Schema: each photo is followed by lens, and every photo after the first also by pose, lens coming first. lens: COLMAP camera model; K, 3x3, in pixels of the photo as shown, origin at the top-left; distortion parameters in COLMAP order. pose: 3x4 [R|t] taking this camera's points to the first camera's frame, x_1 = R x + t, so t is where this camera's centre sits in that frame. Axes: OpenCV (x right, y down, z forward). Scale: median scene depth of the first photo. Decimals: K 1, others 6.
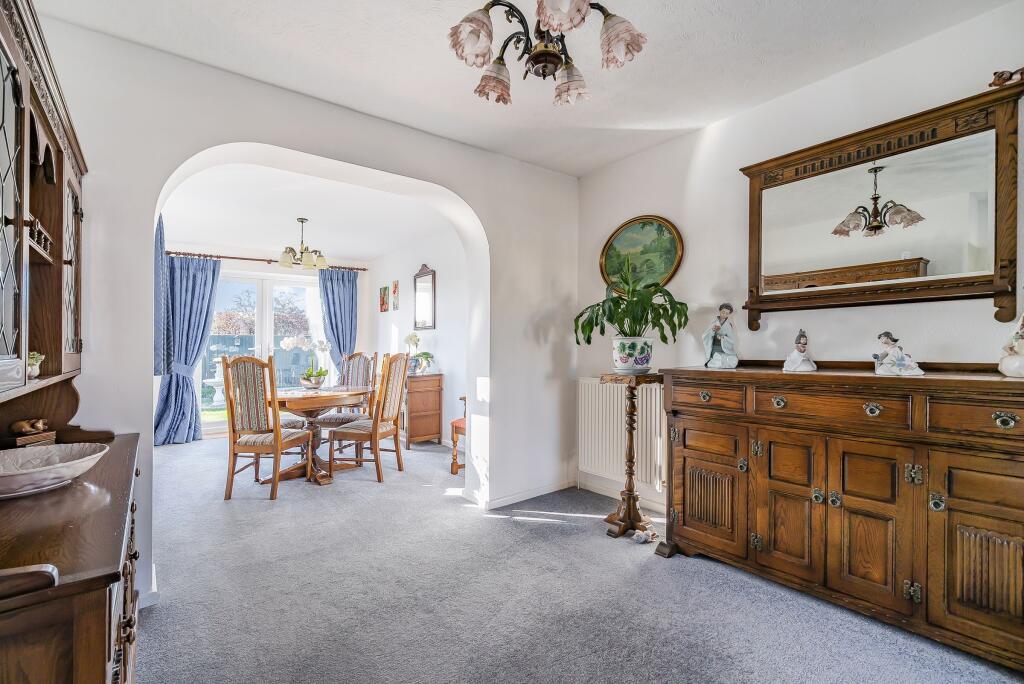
lens RADIAL K [[439.4, 0, 512.0], [0, 439.4, 342.0], [0, 0, 1]] dist [-0.013795, -0.000027]
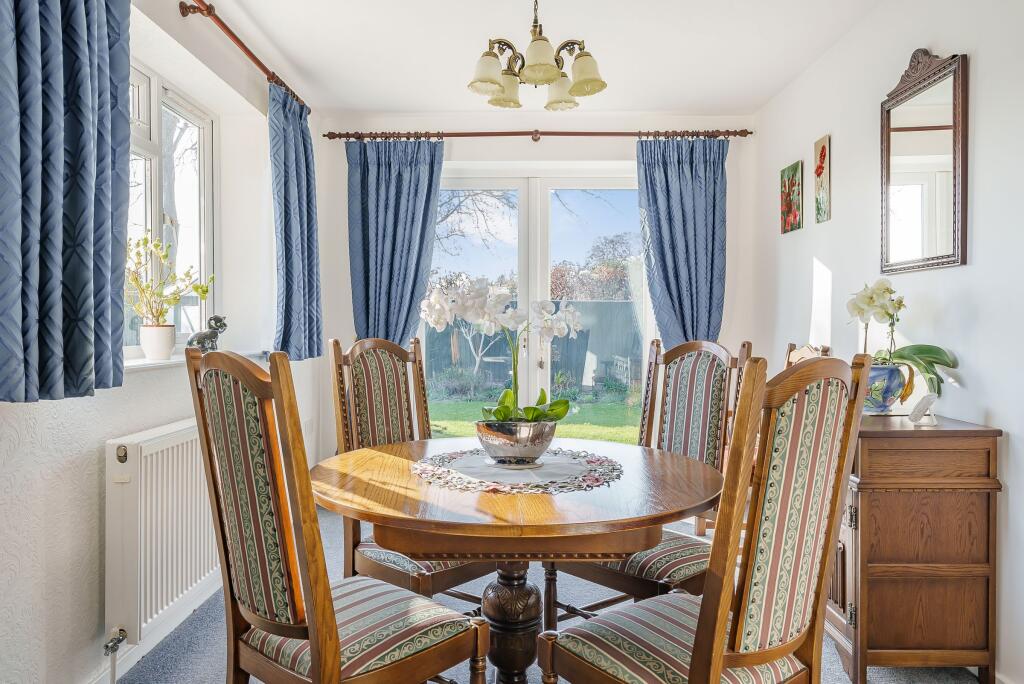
lens RADIAL K [[707.9, 0, 508.5], [0, 707.9, 304.2], [0, 0, 1]] dist [-0.003675, -0.001832]
pose [[0.769424, -0.000304, -0.638738, -0.110086], [-0.010021, 0.999871, -0.012547, 0.004551], [0.638660, 0.016055, 0.769322, 0.459073]]
